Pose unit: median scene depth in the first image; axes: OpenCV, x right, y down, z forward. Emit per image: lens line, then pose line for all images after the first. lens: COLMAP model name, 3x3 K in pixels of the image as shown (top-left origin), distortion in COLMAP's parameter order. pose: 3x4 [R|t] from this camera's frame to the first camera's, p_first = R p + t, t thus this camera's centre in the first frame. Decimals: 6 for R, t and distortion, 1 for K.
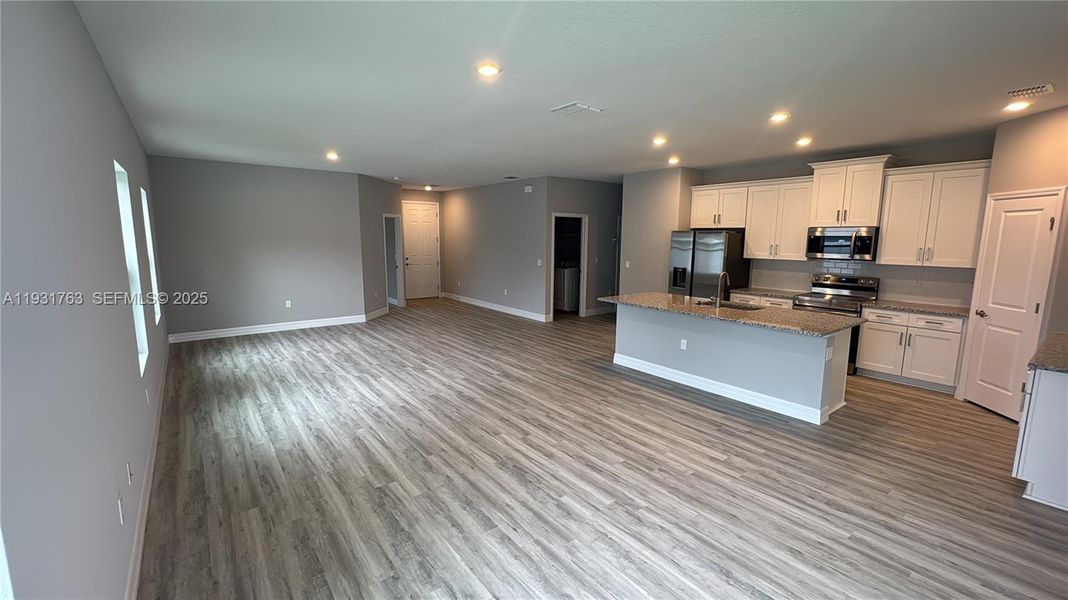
lens RADIAL K [[448.6, 0, 534.0], [0, 448.6, 300.0], [0, 0, 1]] dist [-0.001938, 0.000673]
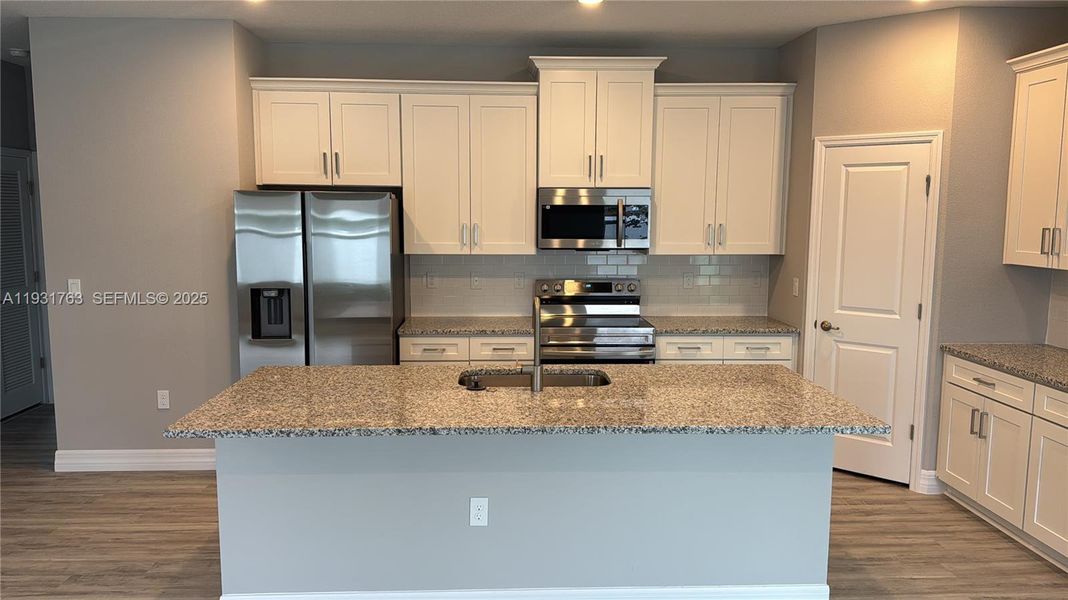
lens RADIAL K [[784.0, 0, 534.0], [0, 784.0, 300.0], [0, 0, 1]] dist [0.127581, -0.173812]
pose [[0.569263, -0.101185, 0.815905, -0.118212], [0.116339, 0.992326, 0.041893, -0.078724], [-0.813882, 0.071073, 0.576666, 0.533153]]
